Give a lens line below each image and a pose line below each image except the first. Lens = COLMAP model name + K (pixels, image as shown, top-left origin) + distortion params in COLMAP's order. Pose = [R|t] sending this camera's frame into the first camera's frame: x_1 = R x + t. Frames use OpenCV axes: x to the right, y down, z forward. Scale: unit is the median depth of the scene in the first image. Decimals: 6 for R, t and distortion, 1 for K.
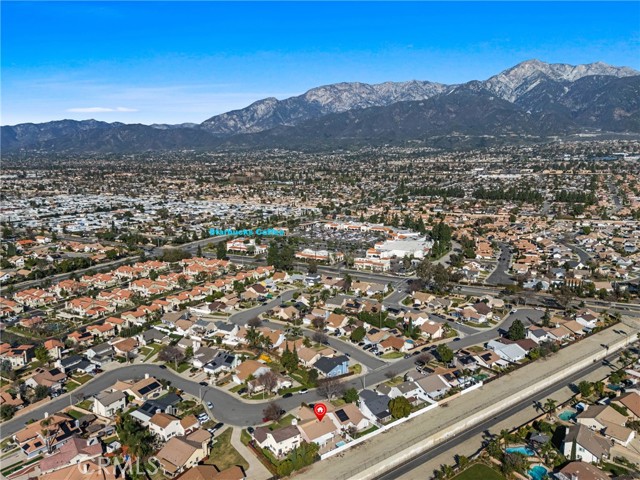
lens RADIAL K [[471.1, 0, 320.0], [0, 471.1, 240.0], [0, 0, 1]] dist [0.088091, -0.082140]
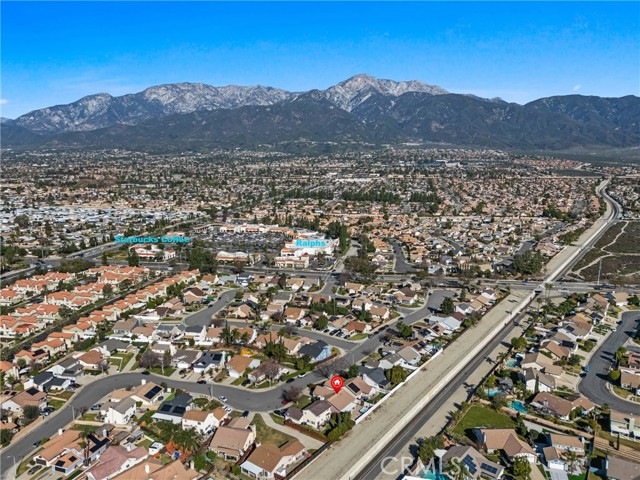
lens RADIAL K [[471.1, 0, 320.0], [0, 471.1, 240.0], [0, 0, 1]] dist [0.088091, -0.082140]
pose [[0.949455, -0.042015, 0.311078, -0.196850], [0.044203, 0.999023, 0.000017, 0.005599], [-0.310774, 0.013735, 0.950385, -0.033691]]
